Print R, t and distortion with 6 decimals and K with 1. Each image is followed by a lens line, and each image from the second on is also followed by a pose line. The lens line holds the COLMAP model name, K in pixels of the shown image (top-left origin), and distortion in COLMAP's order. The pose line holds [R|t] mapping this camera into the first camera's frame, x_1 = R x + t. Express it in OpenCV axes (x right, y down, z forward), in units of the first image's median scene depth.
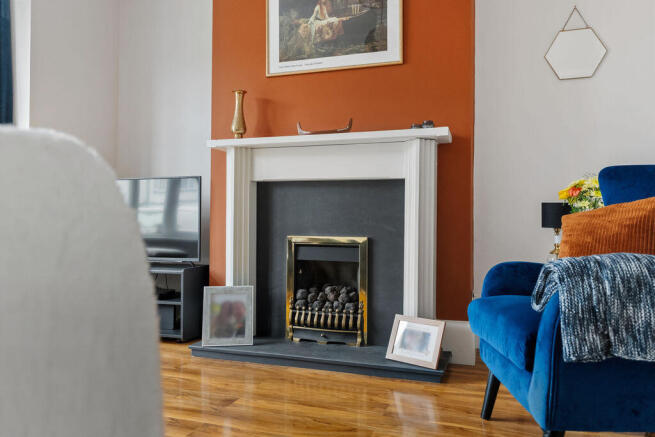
lens RADIAL K [[512.4, 0, 339.9], [0, 512.4, 214.5], [0, 0, 1]] dist [-0.024767, 0.009798]
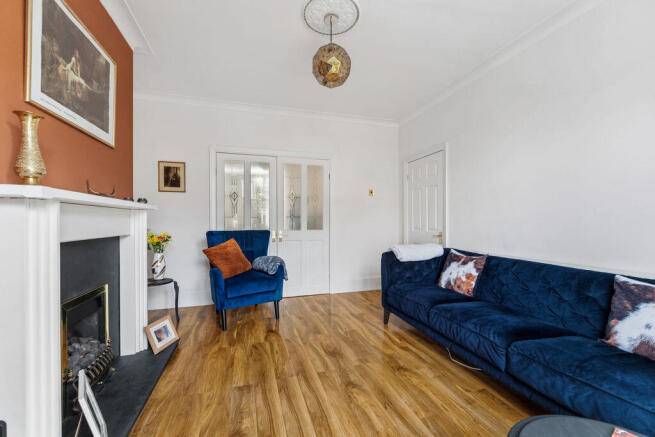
lens RADIAL K [[270.1, 0, 328.3], [0, 270.1, 220.5], [0, 0, 1]] dist [0.000455, -0.000426]
pose [[-0.581913, -0.007508, 0.813216, -0.784441], [-0.021754, 0.999743, -0.006337, -0.114690], [-0.812960, -0.021379, -0.581927, 0.953652]]
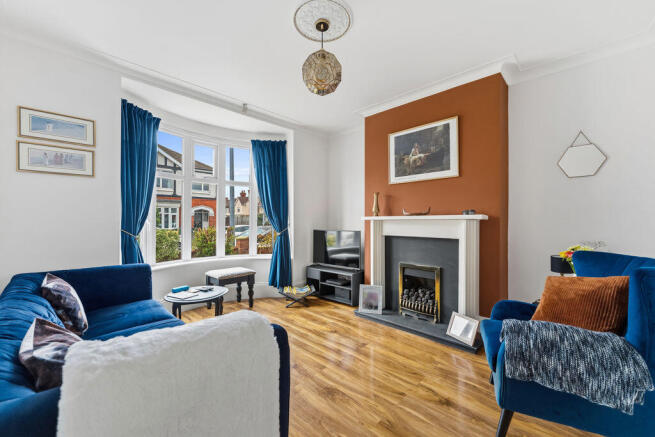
lens RADIAL K [[270.1, 0, 328.3], [0, 270.1, 219.3], [0, 0, 1]] dist [0.000455, -0.000426]
pose [[0.894693, -0.008211, -0.446606, 0.136160], [0.012609, 0.999897, 0.006875, -0.151665], [0.446503, -0.011782, 0.894705, -0.105004]]
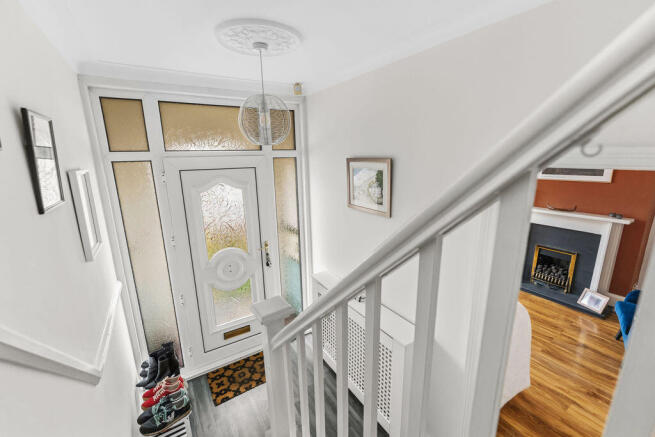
lens RADIAL K [[282.6, 0, 325.6], [0, 282.6, 221.0], [0, 0, 1]] dist [-0.000769, 0.000263]
pose [[0.764893, 0.124554, -0.632000, -0.031402], [0.034752, 0.971720, 0.233565, -0.468300], [0.643219, -0.200616, 0.738934, -0.757121]]
